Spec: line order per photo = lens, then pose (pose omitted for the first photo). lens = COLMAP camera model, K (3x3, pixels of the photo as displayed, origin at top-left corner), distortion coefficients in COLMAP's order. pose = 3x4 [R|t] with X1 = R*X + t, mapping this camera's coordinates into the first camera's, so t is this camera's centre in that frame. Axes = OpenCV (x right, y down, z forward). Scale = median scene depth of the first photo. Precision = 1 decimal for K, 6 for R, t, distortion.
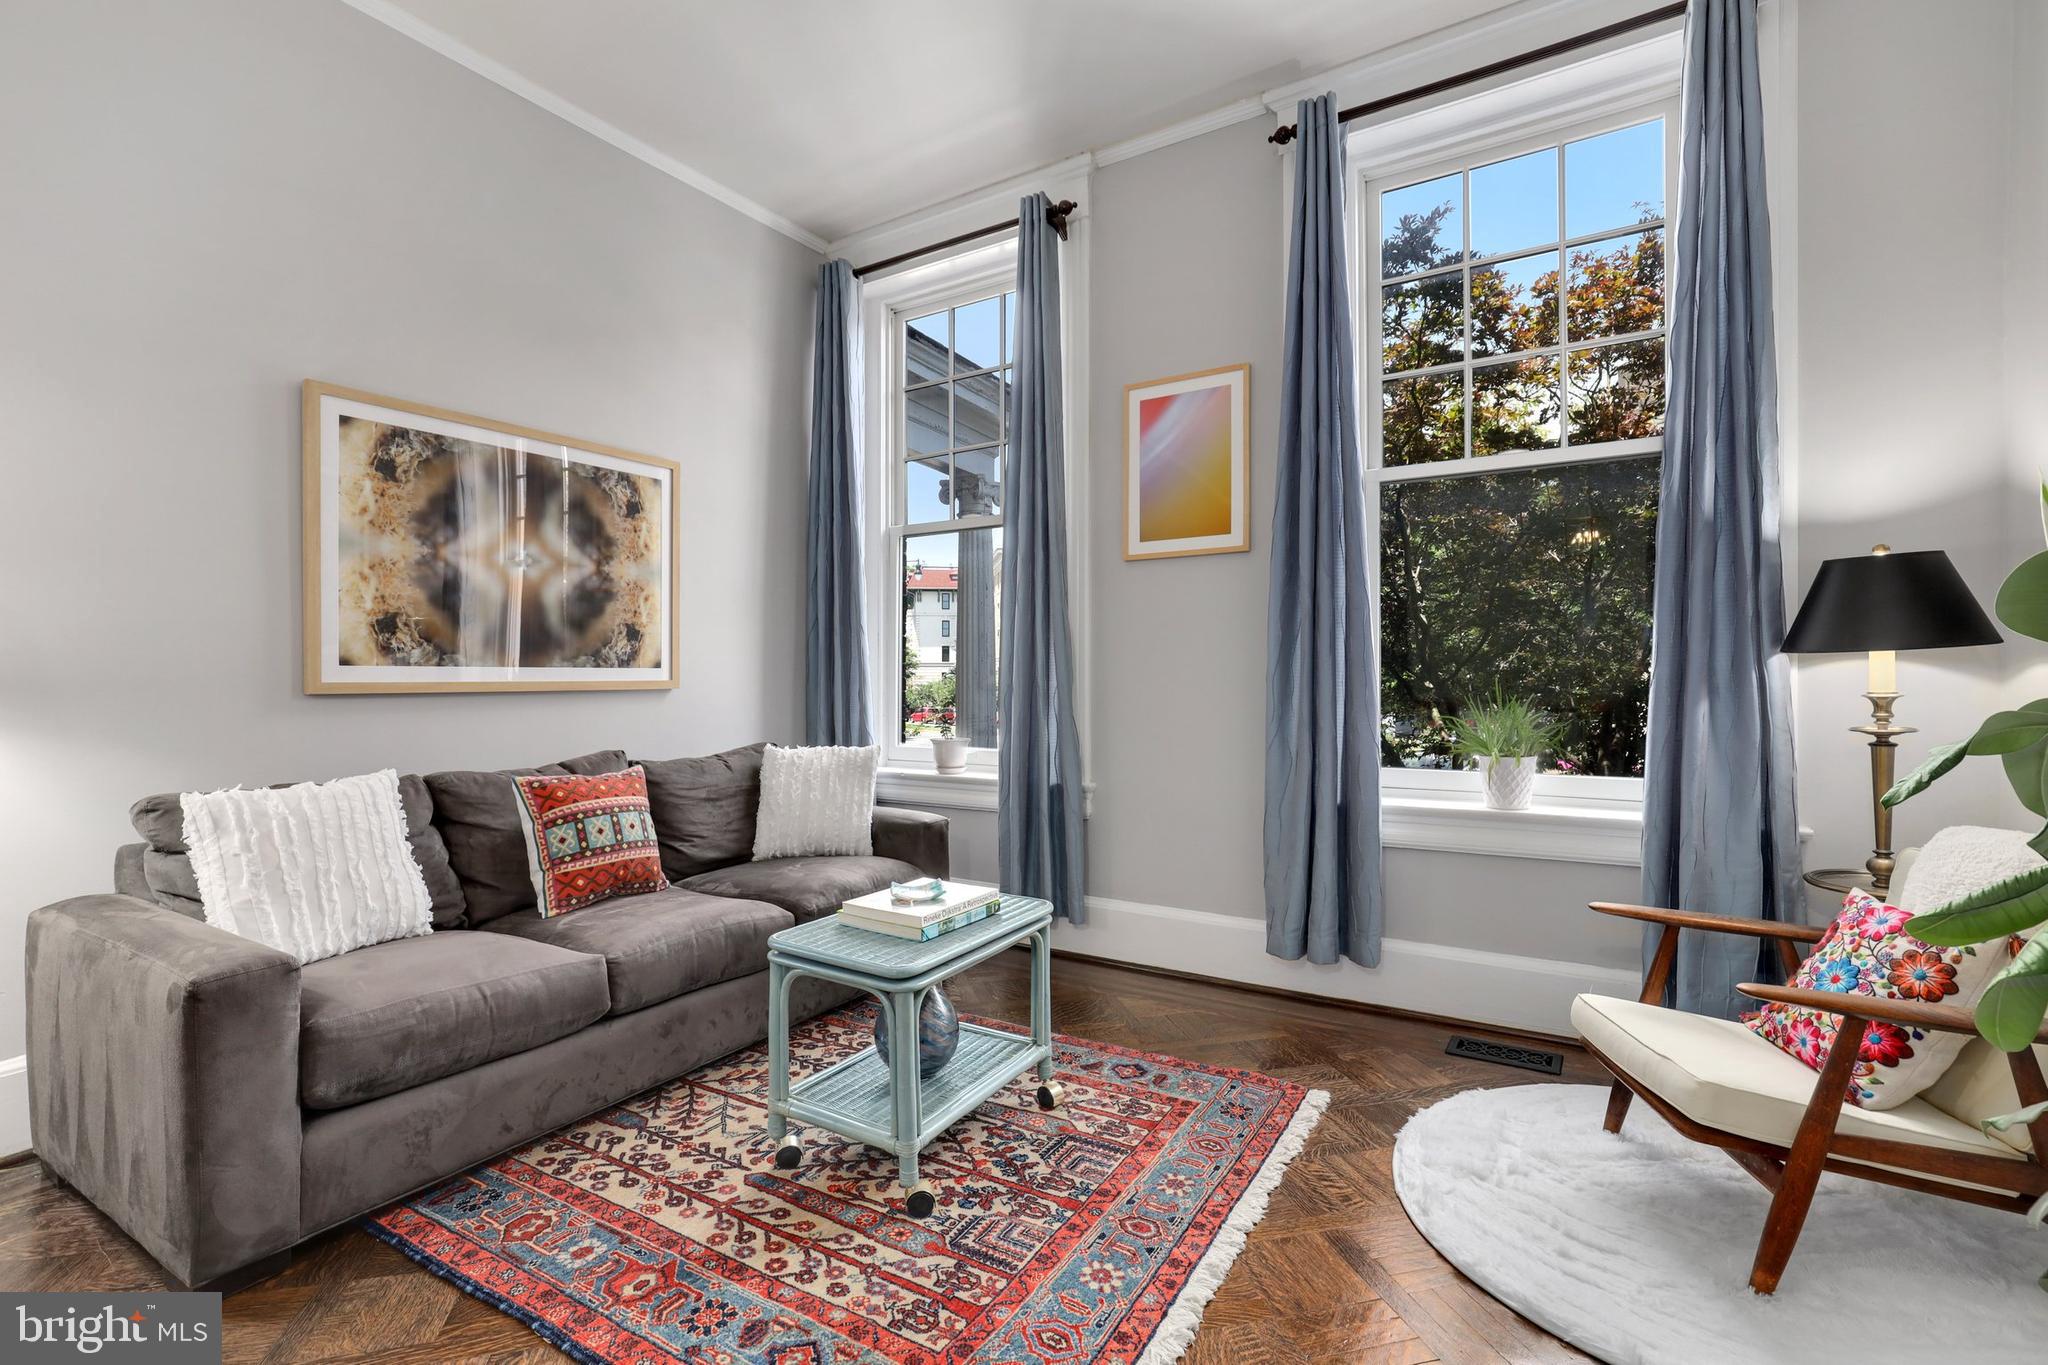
lens RADIAL K [[925.9, 0, 1014.5], [0, 925.9, 680.2], [0, 0, 1]] dist [-0.016104, 0.004830]
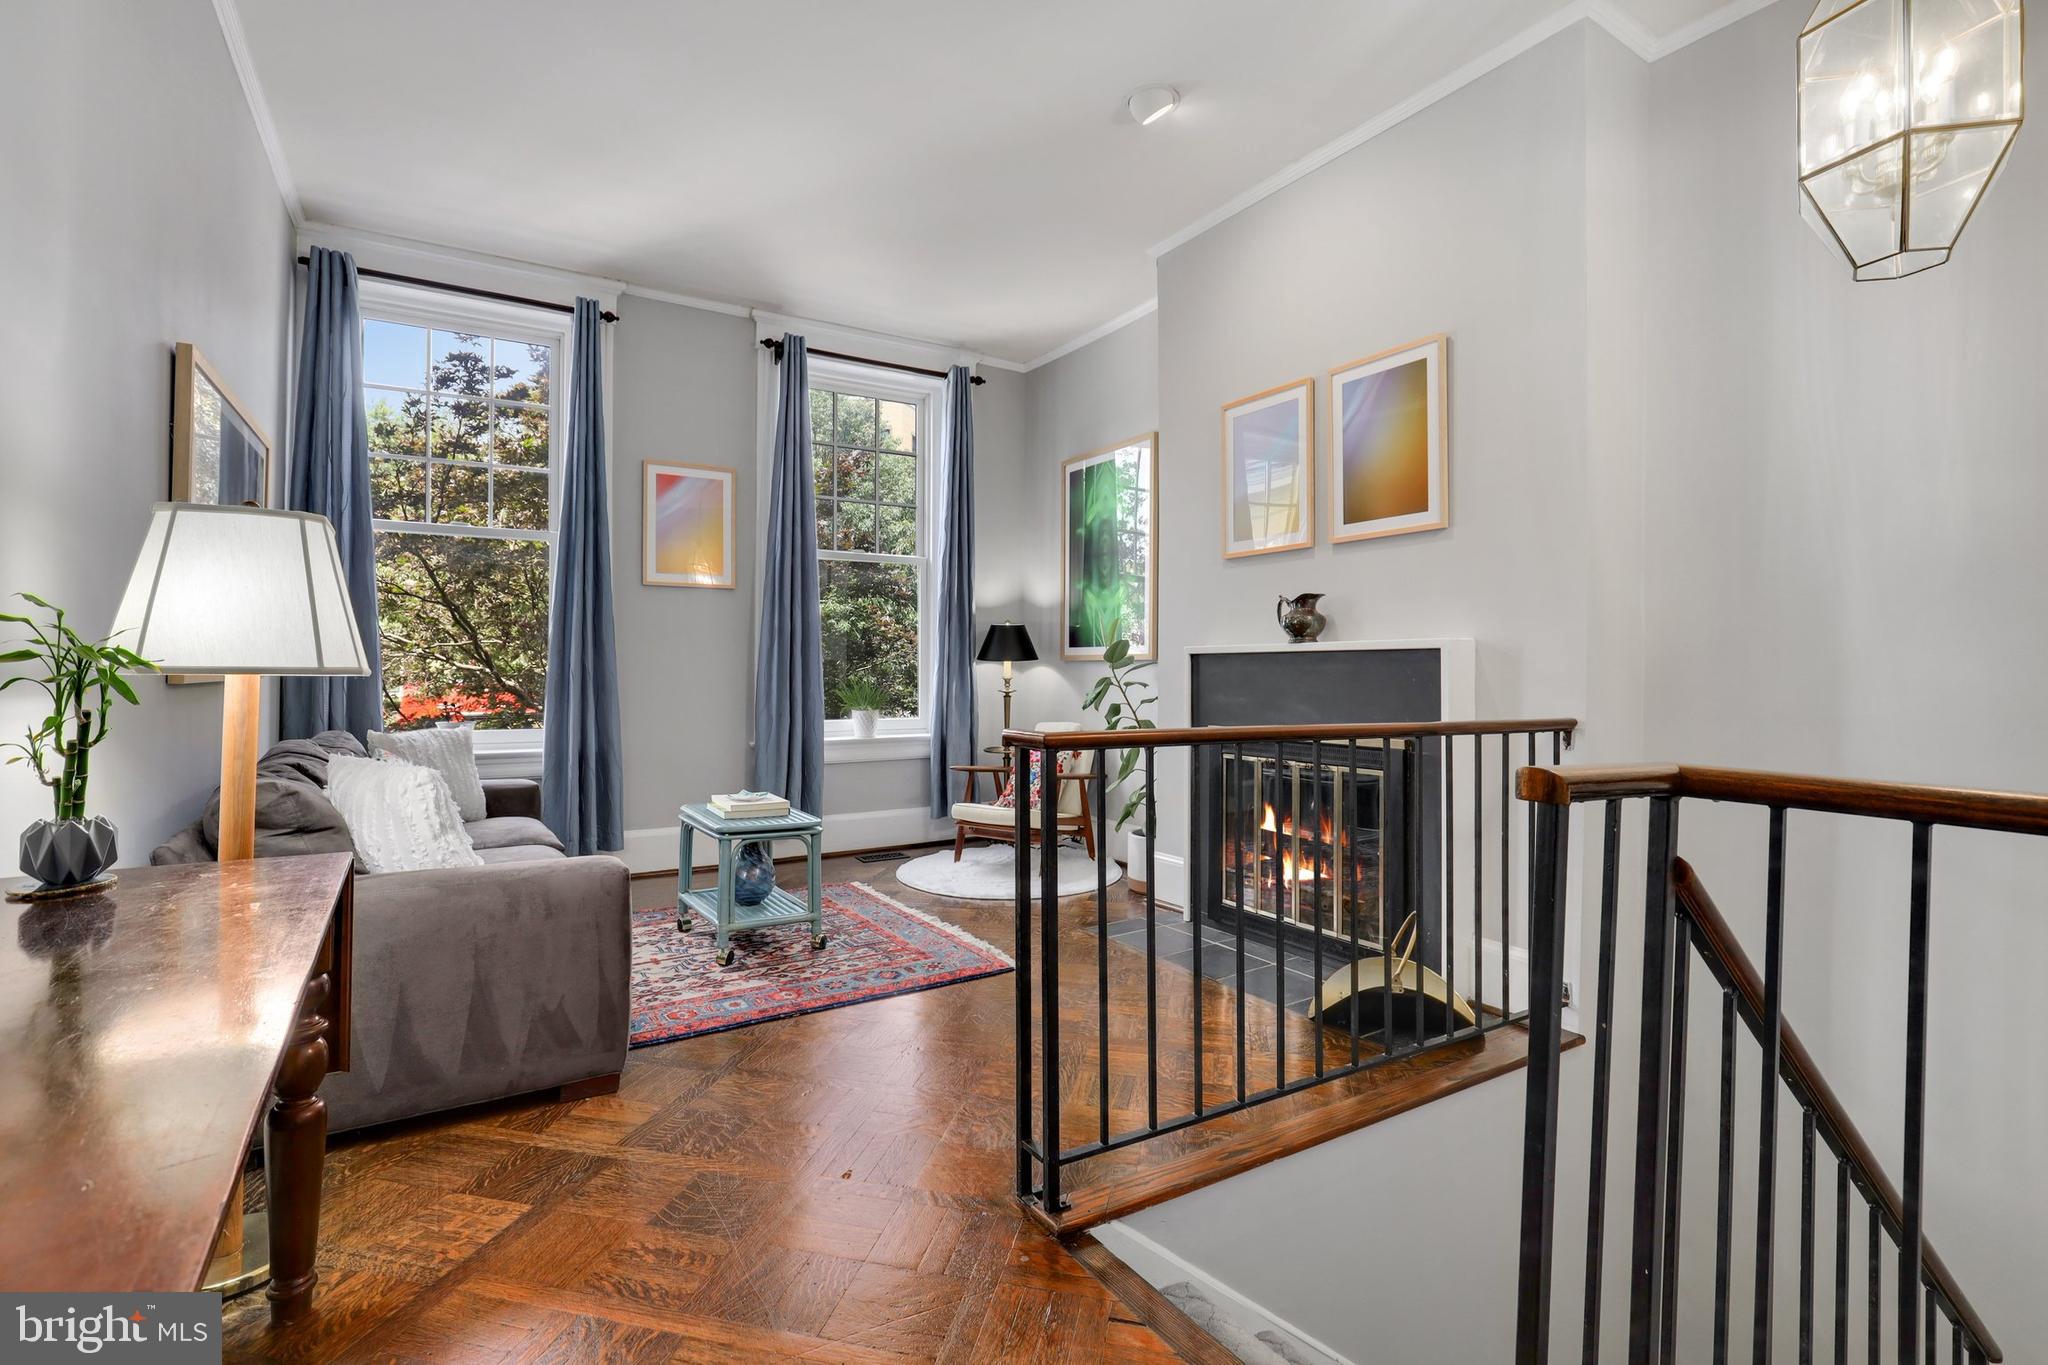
lens RADIAL K [[925.9, 0, 1004.0], [0, 925.9, 652.6], [0, 0, 1]] dist [-0.016104, 0.004830]
pose [[0.438450, 0.021578, 0.898497, -1.199708], [-0.005729, 0.999759, -0.021214, 0.000256], [-0.898738, 0.004154, 0.438467, -0.136976]]
